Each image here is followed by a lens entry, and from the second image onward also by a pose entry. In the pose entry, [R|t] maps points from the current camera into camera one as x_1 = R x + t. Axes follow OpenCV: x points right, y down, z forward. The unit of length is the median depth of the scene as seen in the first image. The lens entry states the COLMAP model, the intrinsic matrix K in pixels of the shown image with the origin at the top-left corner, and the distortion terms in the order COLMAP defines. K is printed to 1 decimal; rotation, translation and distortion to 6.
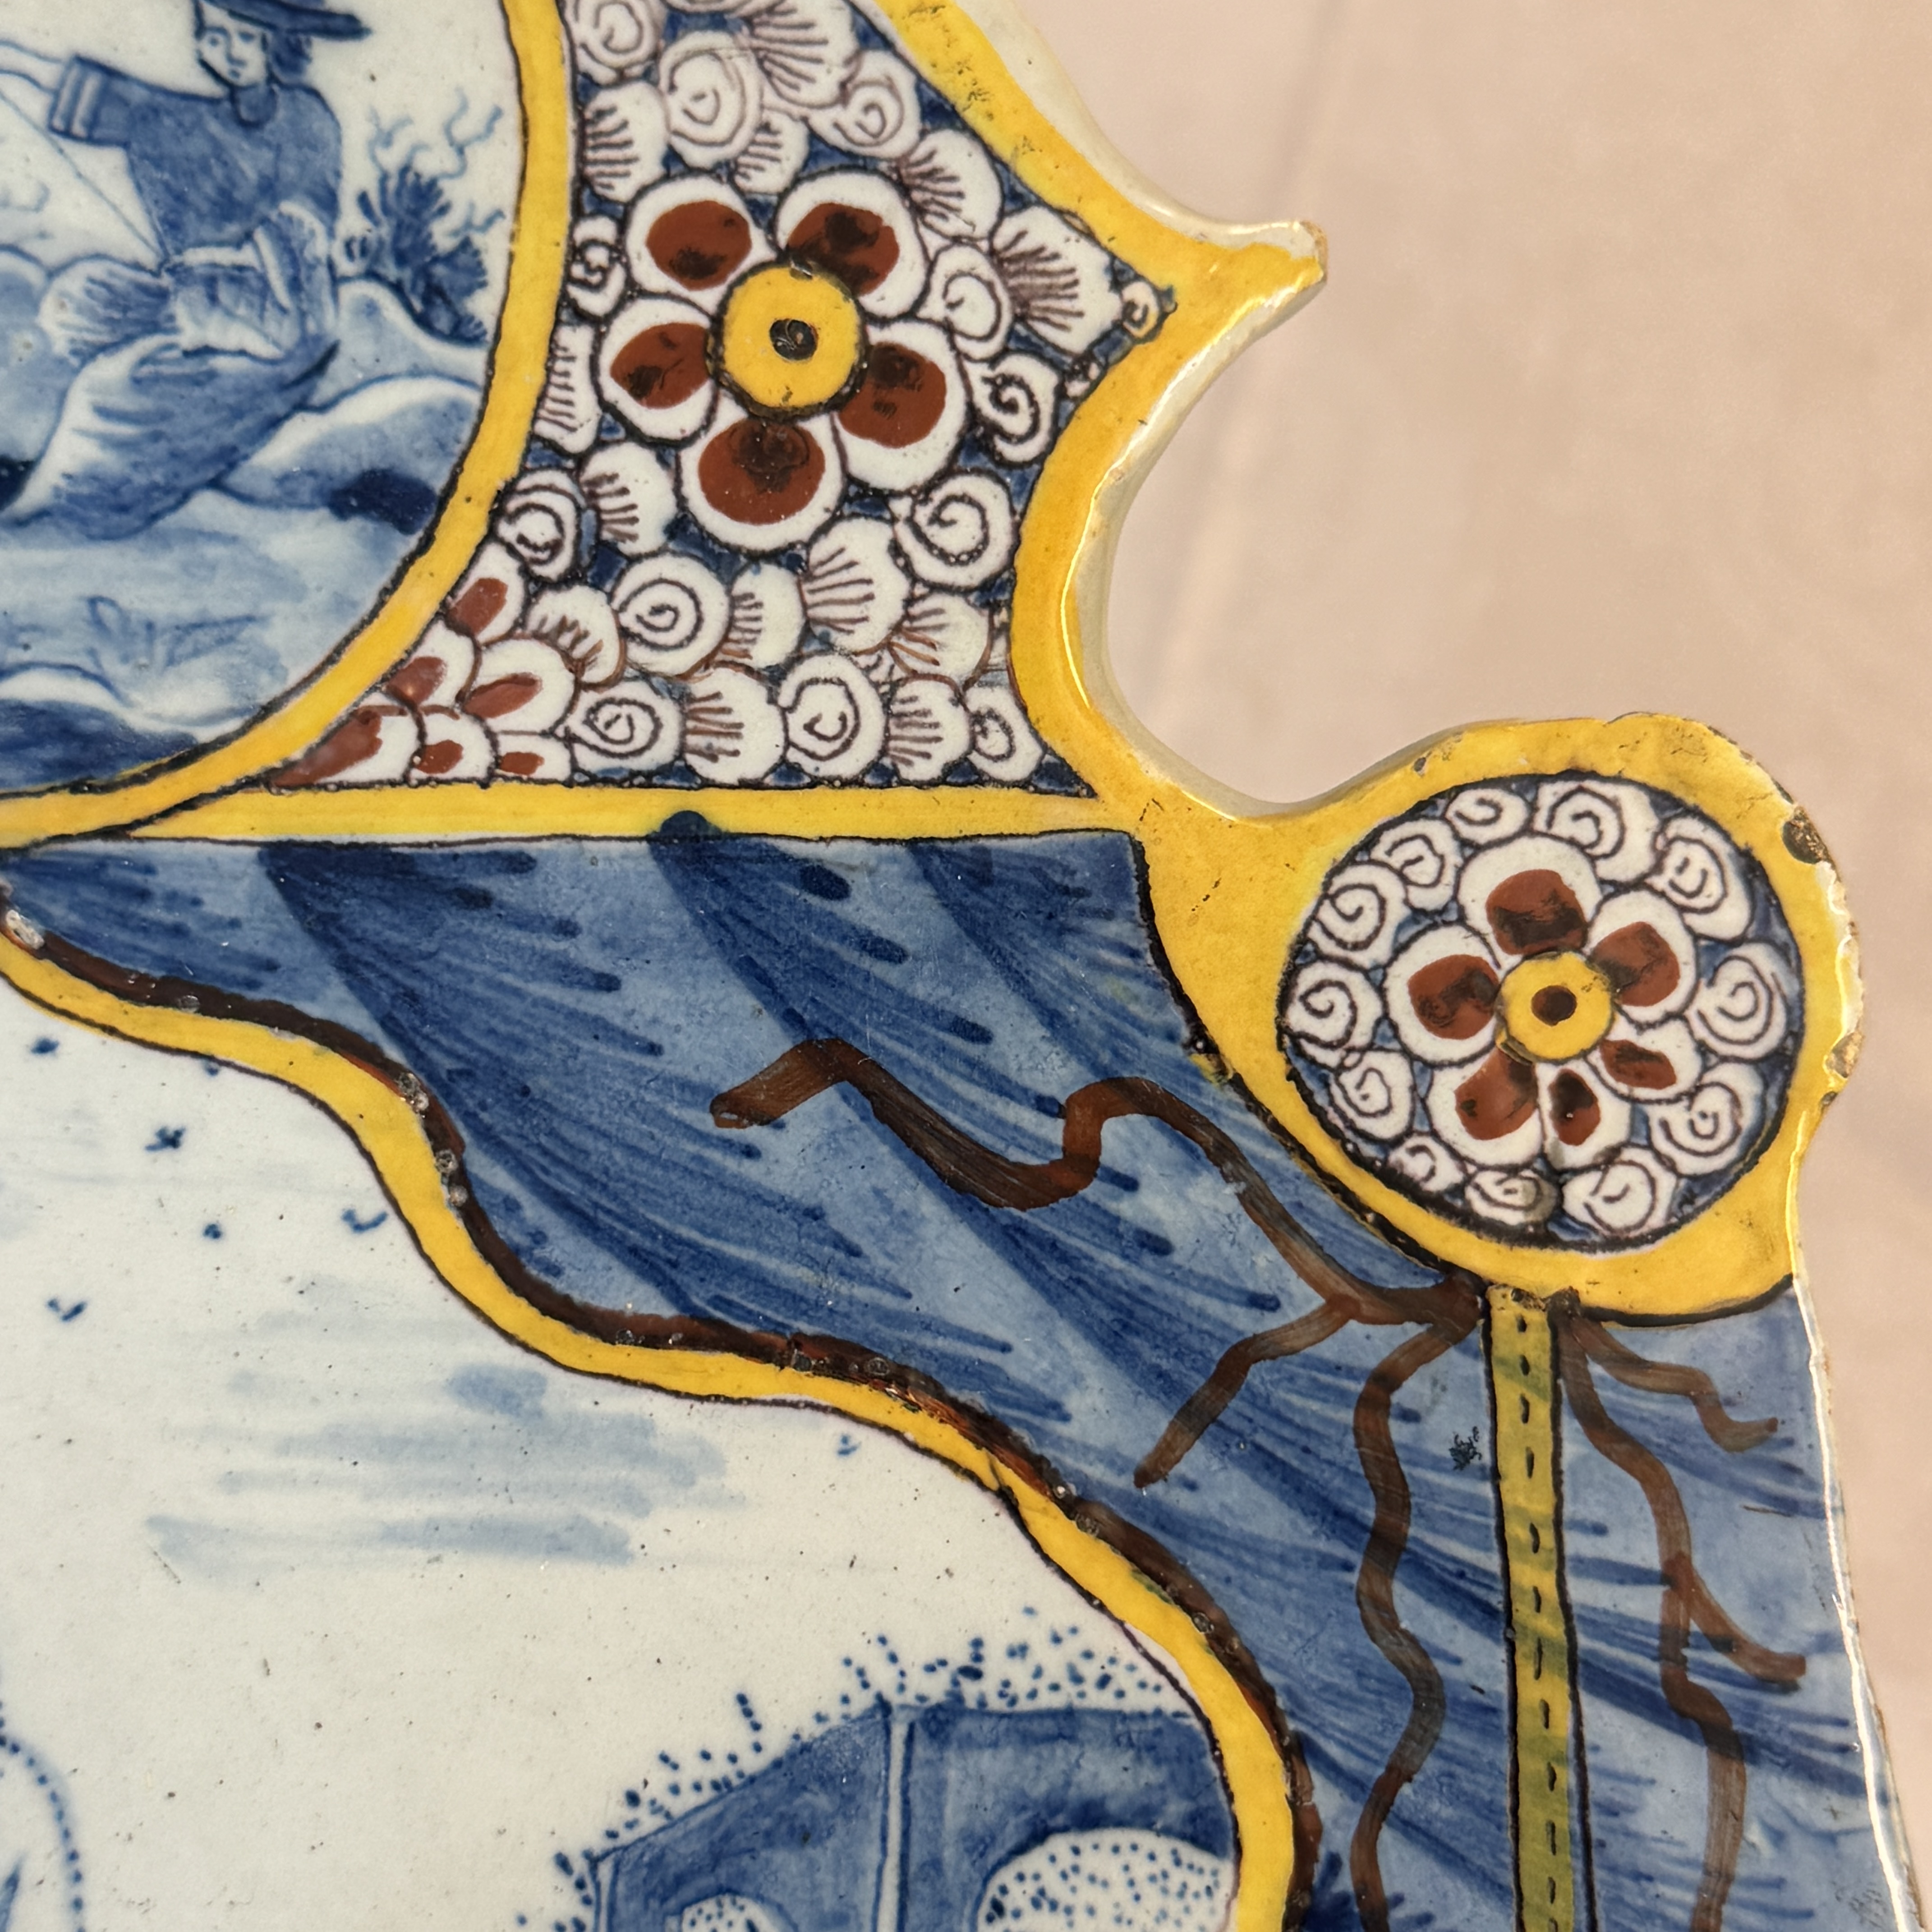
lens RADIAL K [[3656.9, 0, 955.4], [0, 3656.9, 958.3], [0, 0, 1]] dist [0.121926, 0.000000]
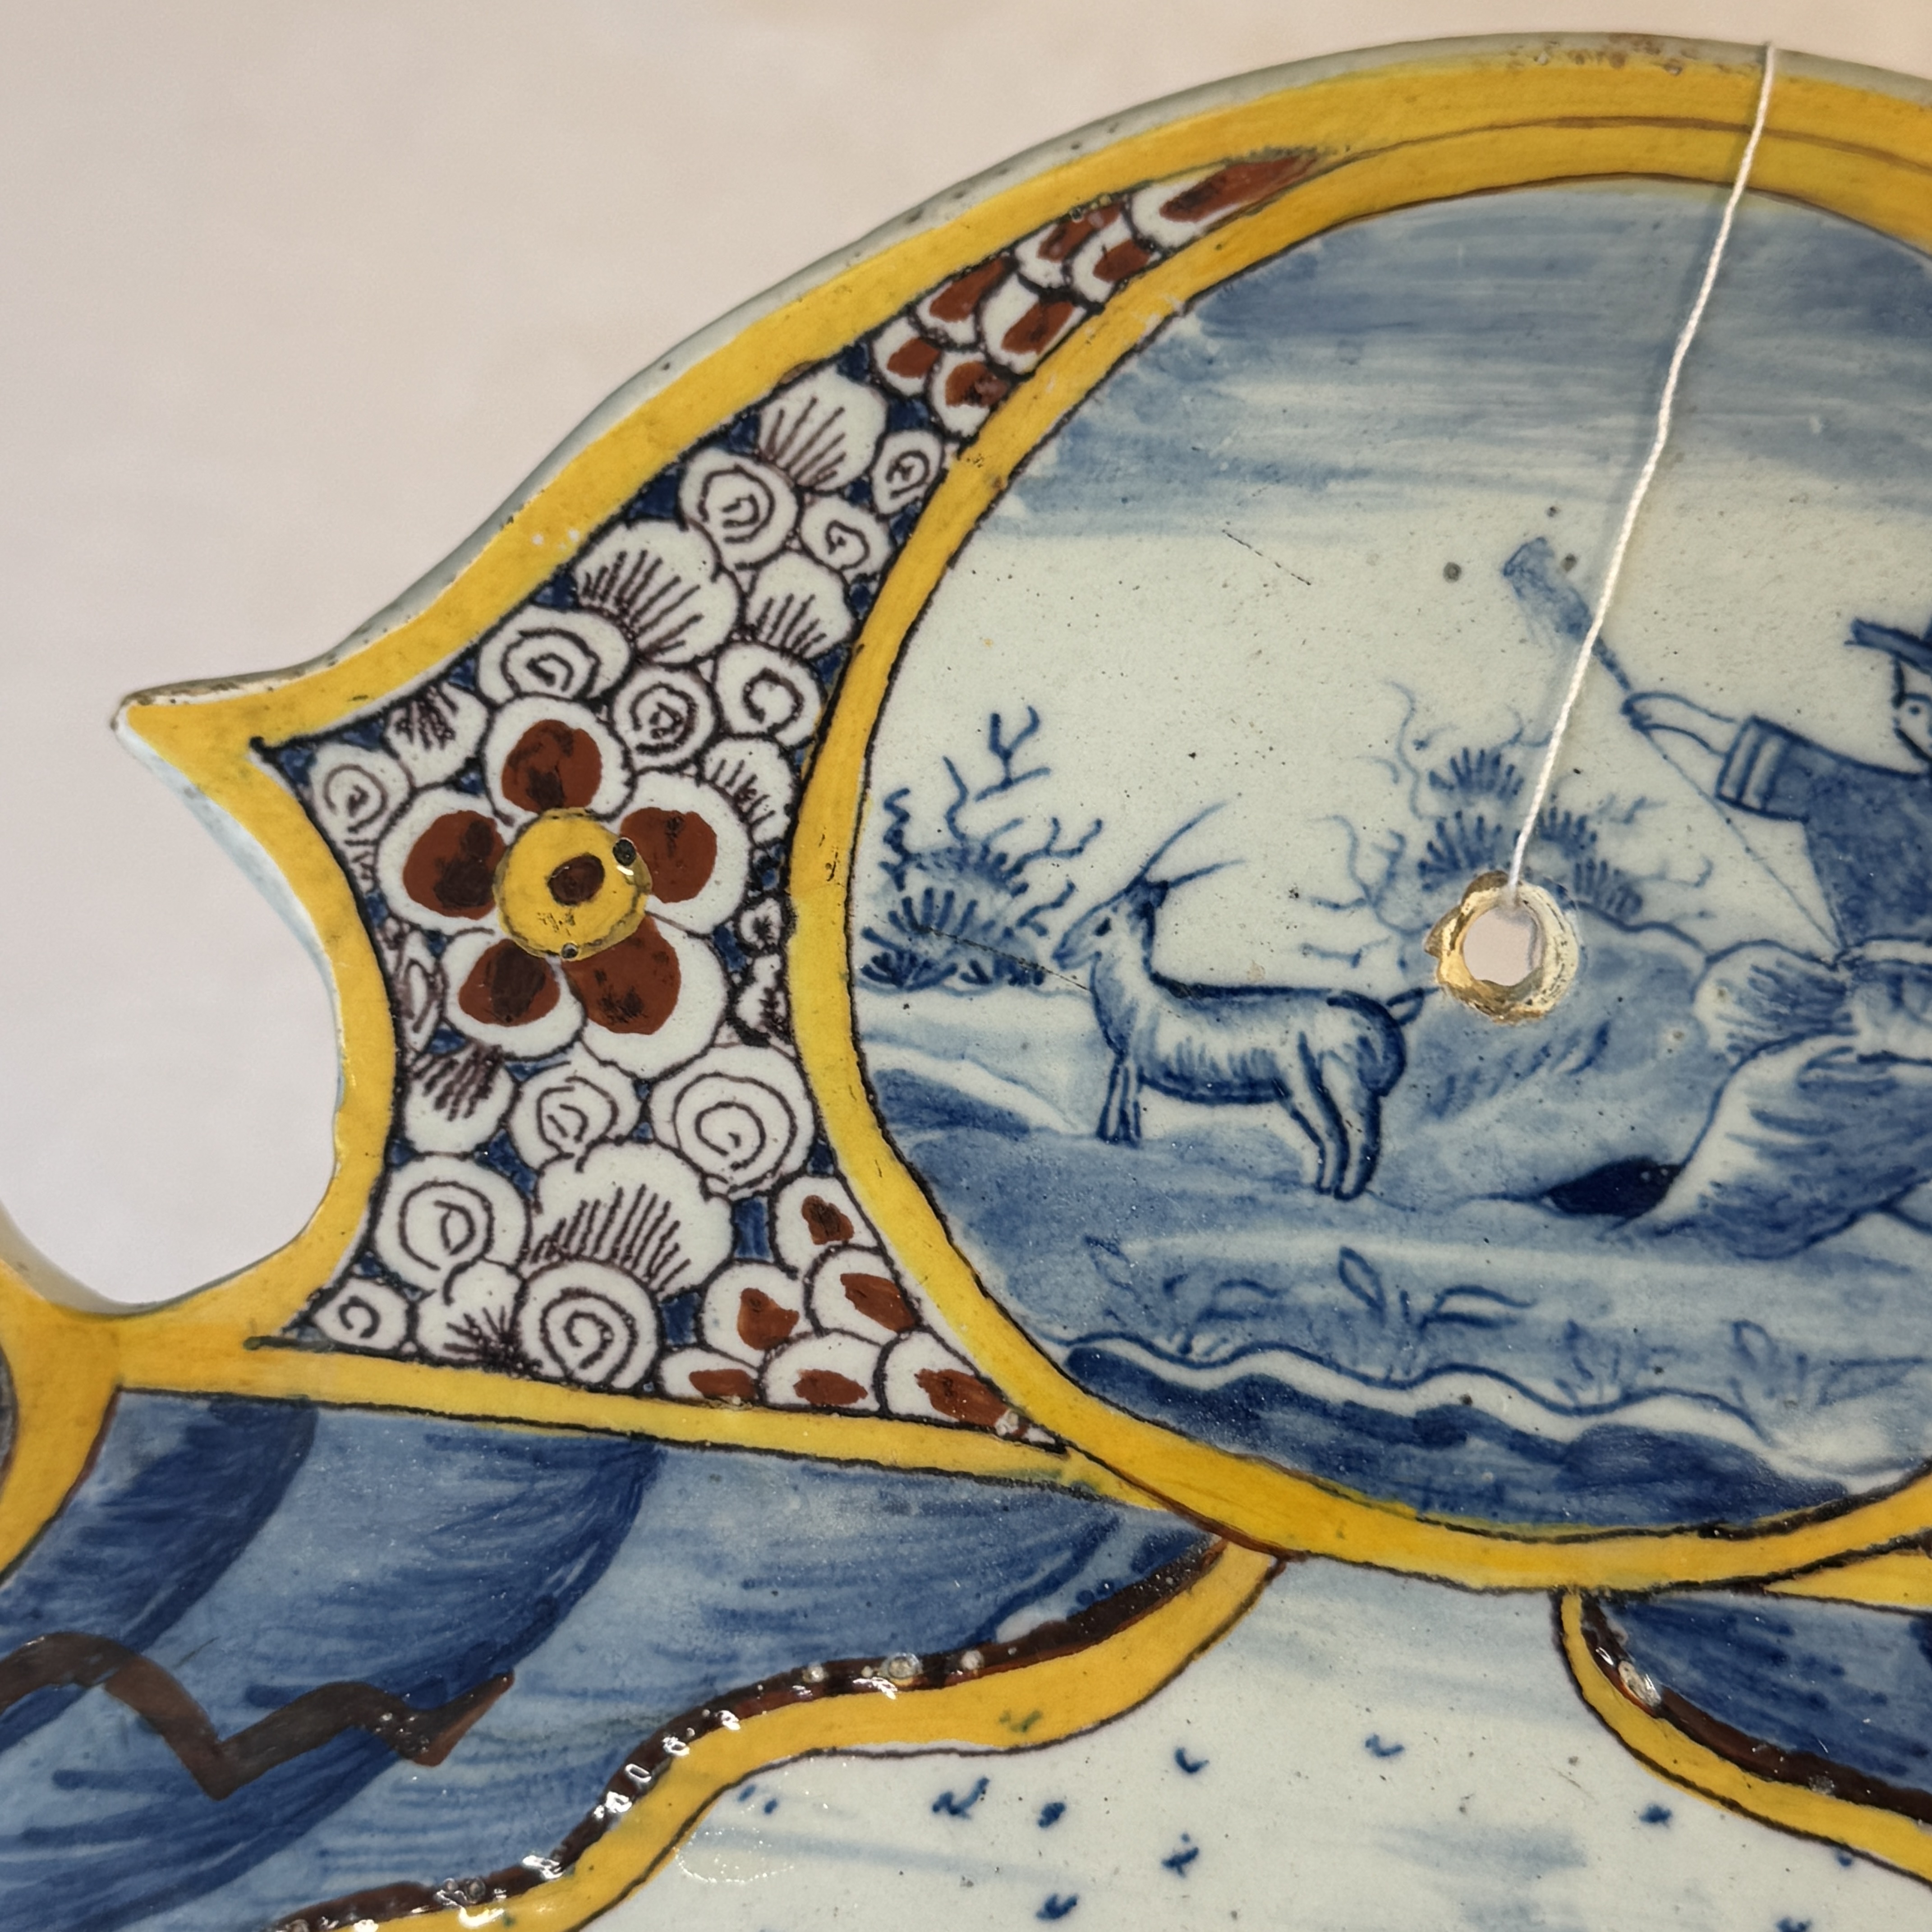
lens RADIAL K [[3656.9, 0, 956.3], [0, 3656.9, 956.4], [0, 0, 1]] dist [0.121926, 0.000000]
pose [[0.995834, 0.063553, -0.065394, -0.375248], [-0.060473, 0.997013, 0.048039, -0.221059], [0.068252, -0.043884, 0.996703, 0.094762]]
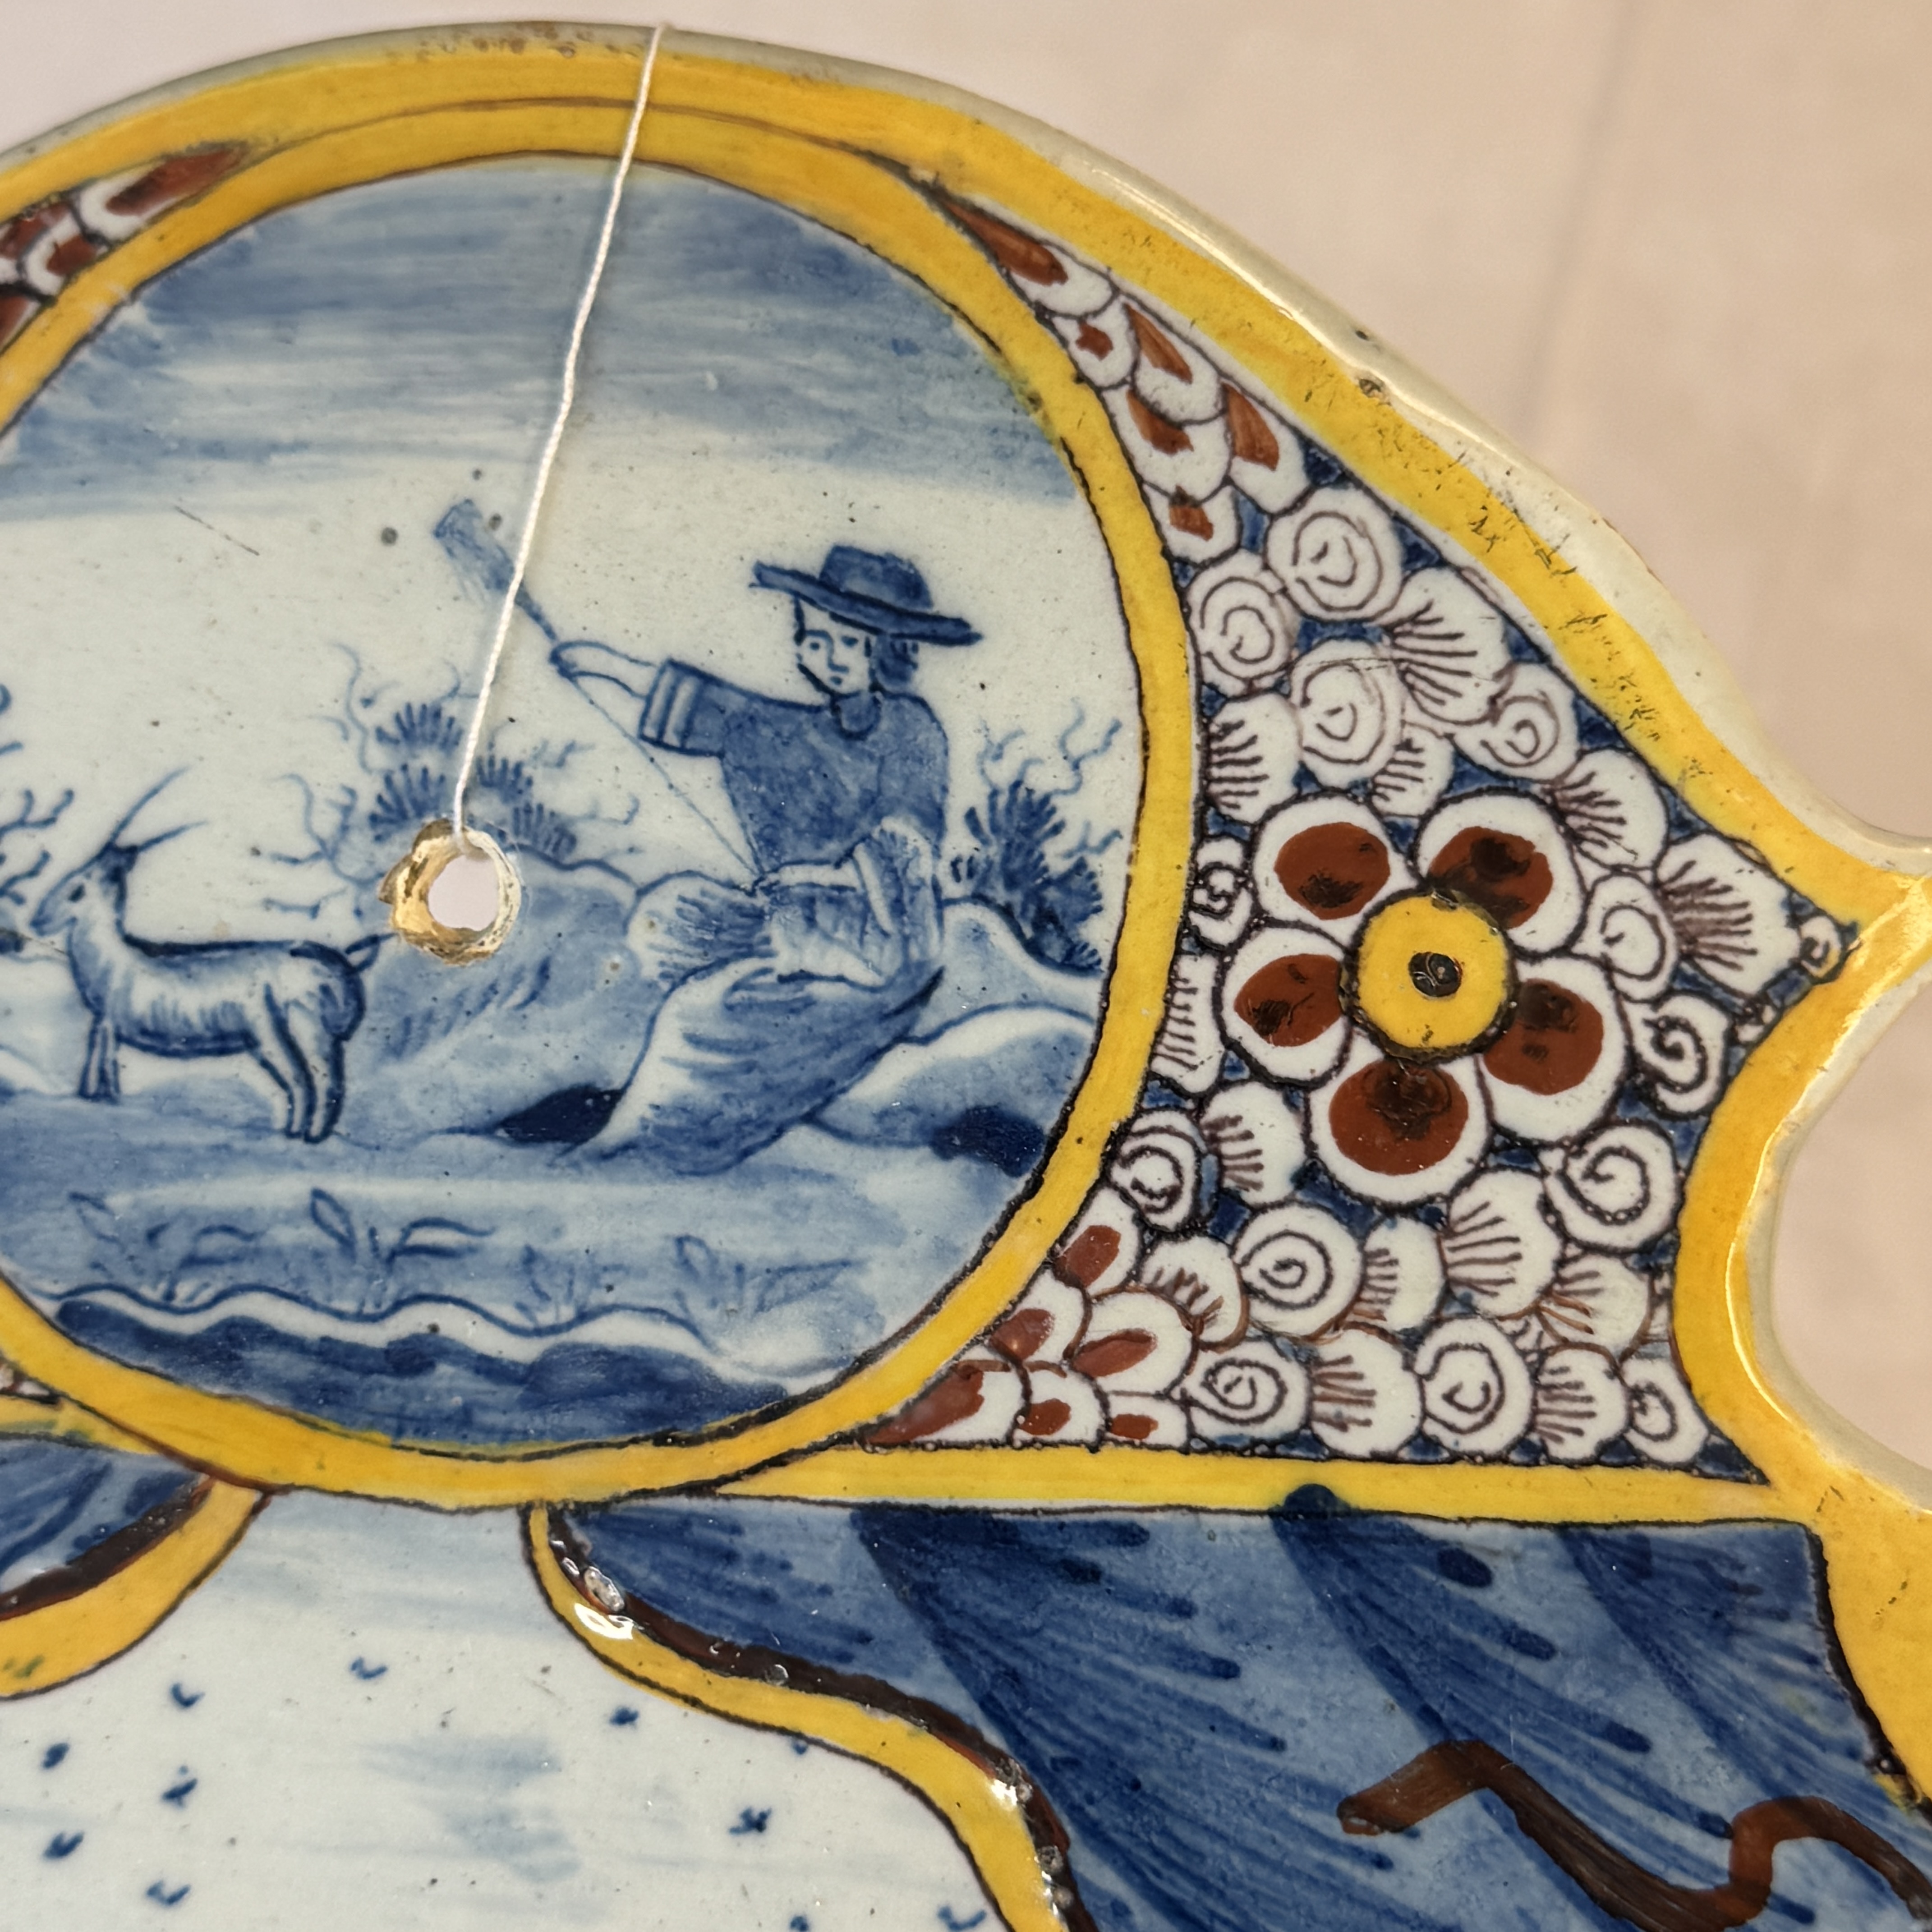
lens RADIAL K [[3656.9, 0, 970.8], [0, 3656.9, 951.3], [0, 0, 1]] dist [0.121926, 0.000000]
pose [[0.997530, 0.011355, -0.069325, -0.097011], [-0.010351, 0.999837, 0.014825, -0.187511], [0.069482, -0.014071, 0.997484, 0.073880]]
